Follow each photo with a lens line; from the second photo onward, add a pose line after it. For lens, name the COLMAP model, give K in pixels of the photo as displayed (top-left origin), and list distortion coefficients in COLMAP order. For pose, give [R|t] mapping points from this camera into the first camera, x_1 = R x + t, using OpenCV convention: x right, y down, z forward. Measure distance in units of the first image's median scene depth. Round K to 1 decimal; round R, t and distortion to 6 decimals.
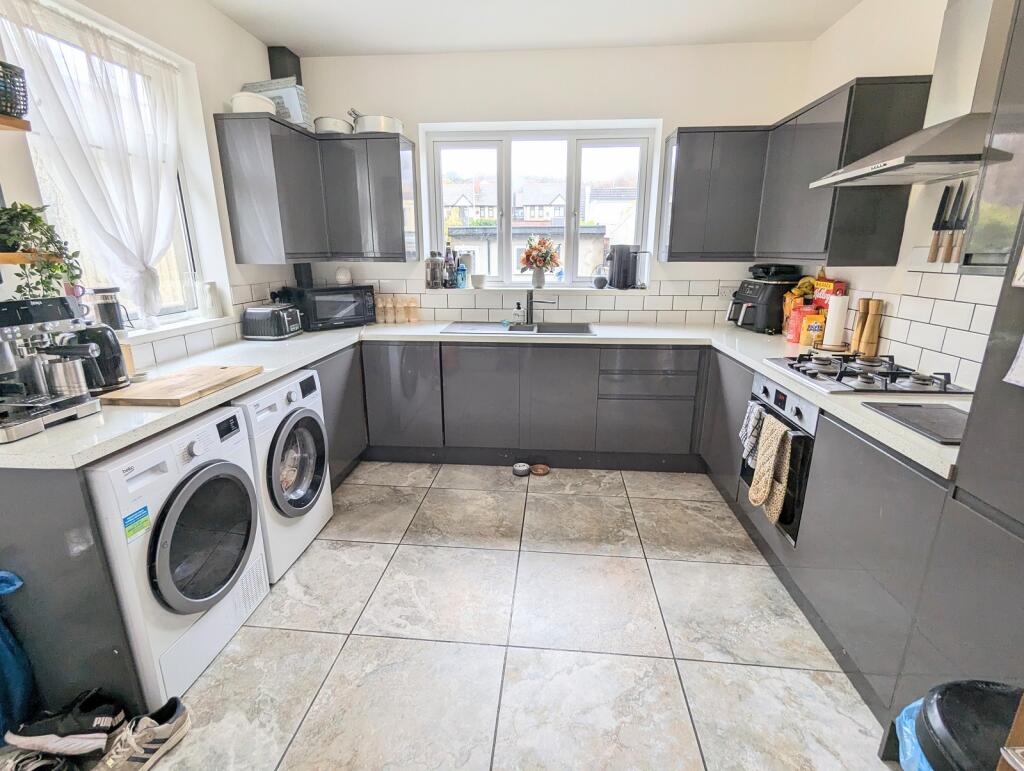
lens RADIAL K [[484.6, 0, 512.0], [0, 484.6, 385.5], [0, 0, 1]] dist [0.000937, -0.000428]
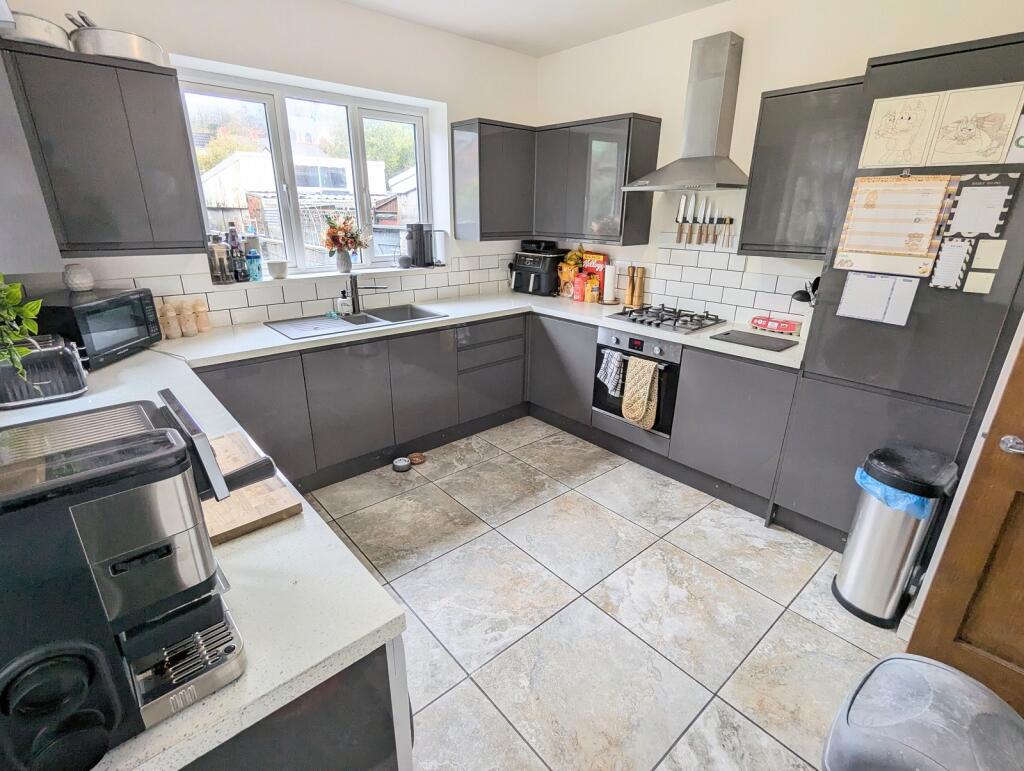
lens RADIAL K [[479.6, 0, 512.0], [0, 479.6, 385.5], [0, 0, 1]] dist [0.001922, -0.000048]
pose [[0.698269, -0.237014, 0.675459, -0.471288], [0.180098, 0.971410, 0.154682, -0.095253], [-0.692809, 0.013639, 0.720992, 0.166593]]
